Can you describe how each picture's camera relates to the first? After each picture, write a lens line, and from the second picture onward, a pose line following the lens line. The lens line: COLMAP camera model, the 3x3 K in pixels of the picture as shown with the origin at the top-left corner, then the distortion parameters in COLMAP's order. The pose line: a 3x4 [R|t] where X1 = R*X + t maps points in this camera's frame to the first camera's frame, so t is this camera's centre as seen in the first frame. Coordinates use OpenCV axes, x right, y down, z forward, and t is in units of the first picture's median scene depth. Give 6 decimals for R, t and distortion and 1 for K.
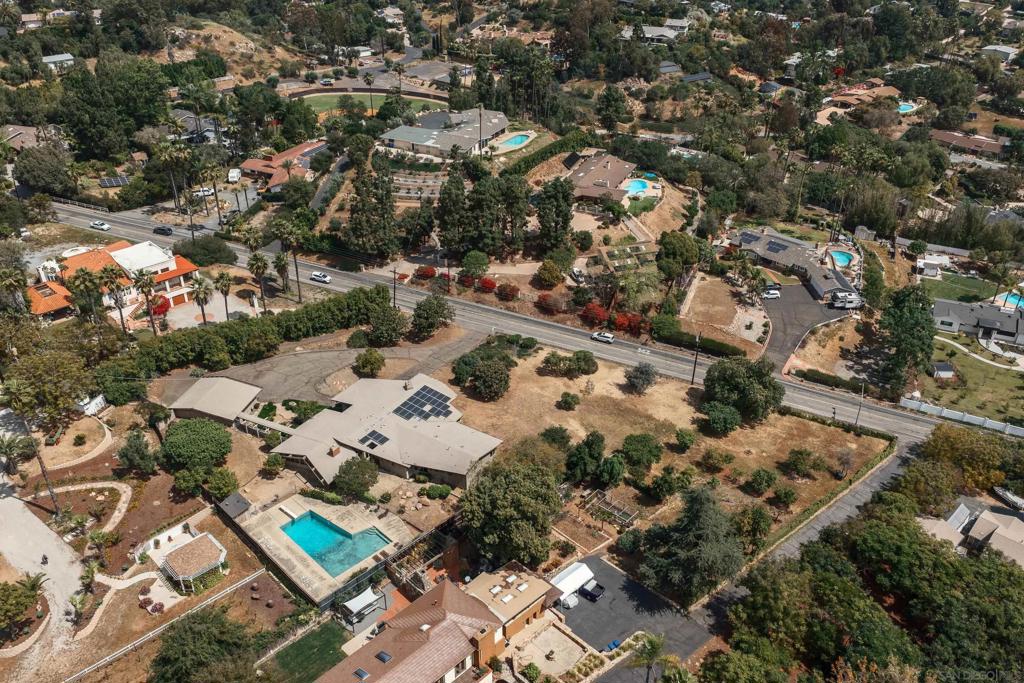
lens RADIAL K [[851.0, 0, 517.3], [0, 851.0, 340.1], [0, 0, 1]] dist [0.018280, -0.004229]
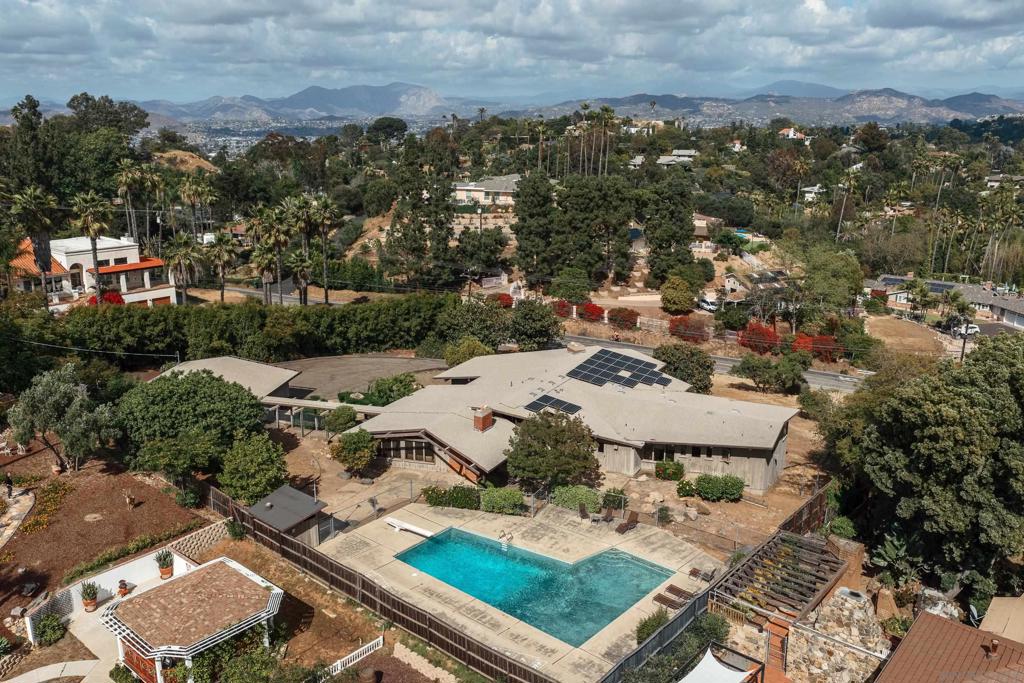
lens RADIAL K [[846.4, 0, 516.6], [0, 846.4, 350.7], [0, 0, 1]] dist [0.013467, -0.008309]
pose [[0.996763, -0.022179, 0.077275, -0.223271], [0.041194, 0.966324, -0.254011, 0.206258], [-0.069039, 0.256373, 0.964109, 0.511797]]
